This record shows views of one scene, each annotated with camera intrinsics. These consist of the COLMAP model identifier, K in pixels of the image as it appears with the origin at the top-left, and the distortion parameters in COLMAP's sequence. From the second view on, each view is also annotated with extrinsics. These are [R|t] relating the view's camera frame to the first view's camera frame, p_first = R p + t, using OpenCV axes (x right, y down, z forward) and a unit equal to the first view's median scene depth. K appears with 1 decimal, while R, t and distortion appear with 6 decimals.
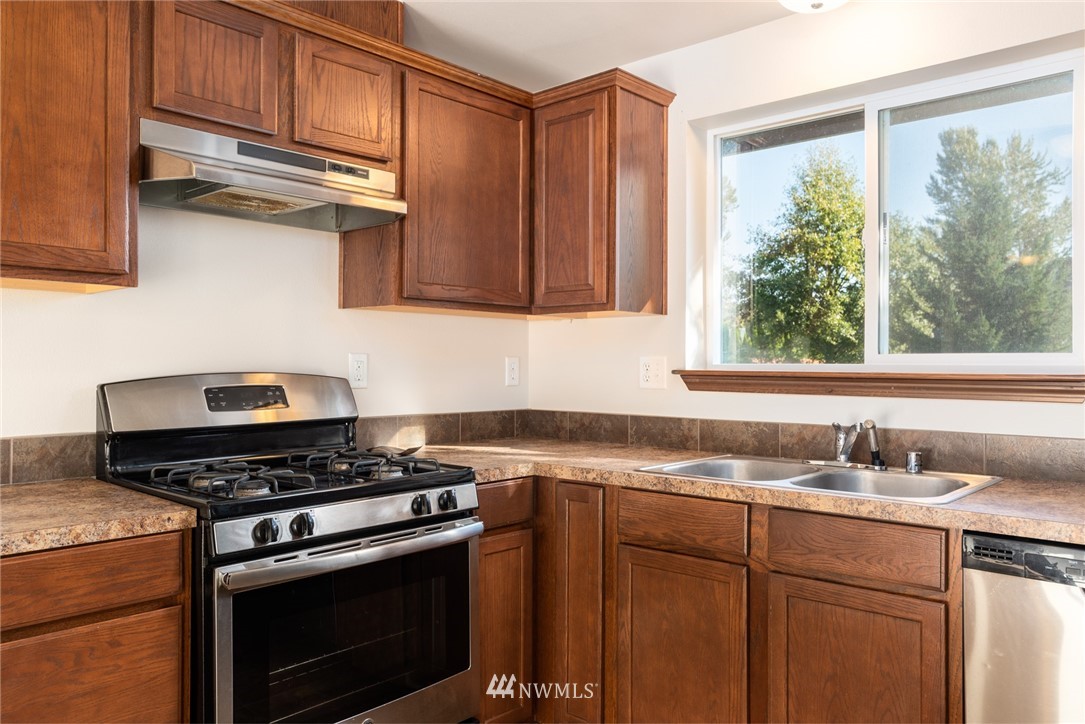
lens RADIAL K [[815.0, 0, 542.5], [0, 815.0, 362.0], [0, 0, 1]] dist [-0.006188, 0.002991]
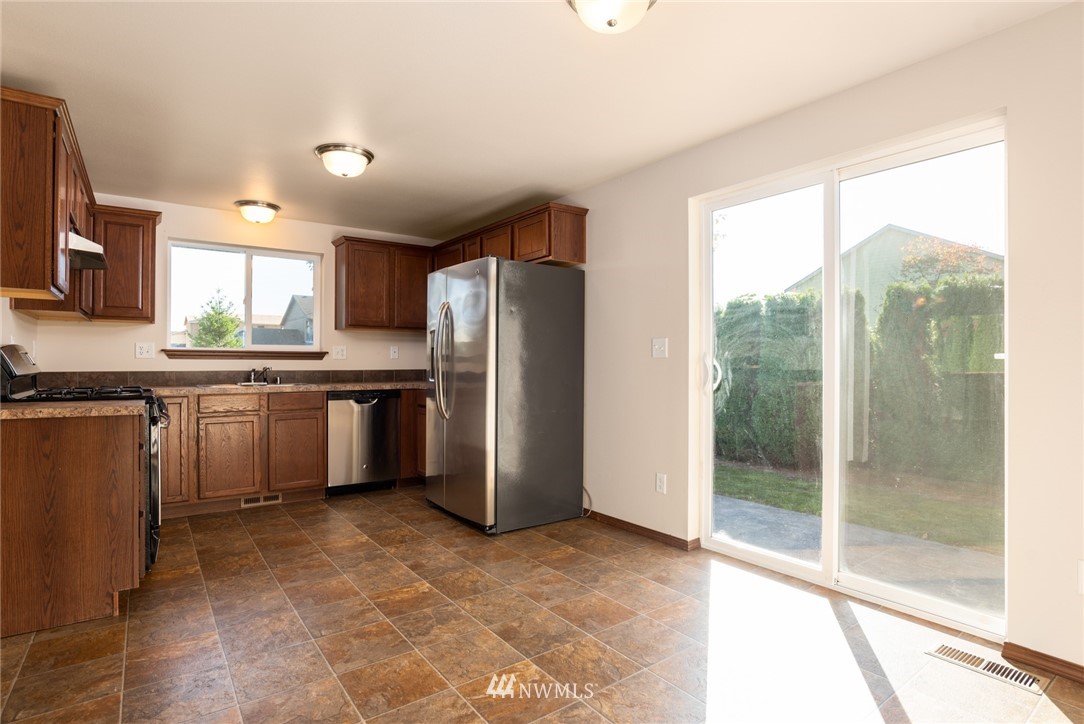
lens RADIAL K [[551.9, 0, 542.0], [0, 551.9, 362.0], [0, 0, 1]] dist [-0.046543, 0.018700]
pose [[0.198073, -0.001625, 0.980186, -1.120648], [-0.003372, 0.999992, 0.002339, 0.038688], [-0.980182, -0.003768, 0.198066, -0.302067]]
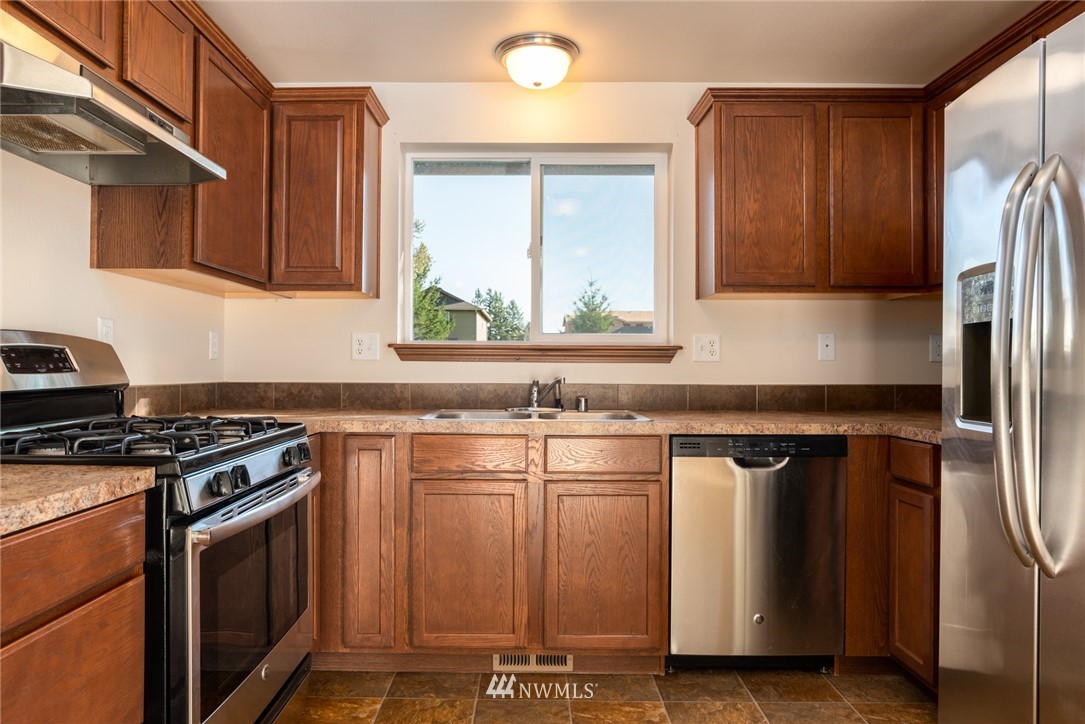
lens RADIAL K [[695.7, 0, 521.4], [0, 695.7, 363.3], [0, 0, 1]] dist [-0.023370, 0.002419]
pose [[0.749153, 0.002904, 0.662391, -0.401128], [-0.004055, 0.999992, 0.000202, 0.039744], [-0.662385, -0.002838, 0.749159, 0.094702]]
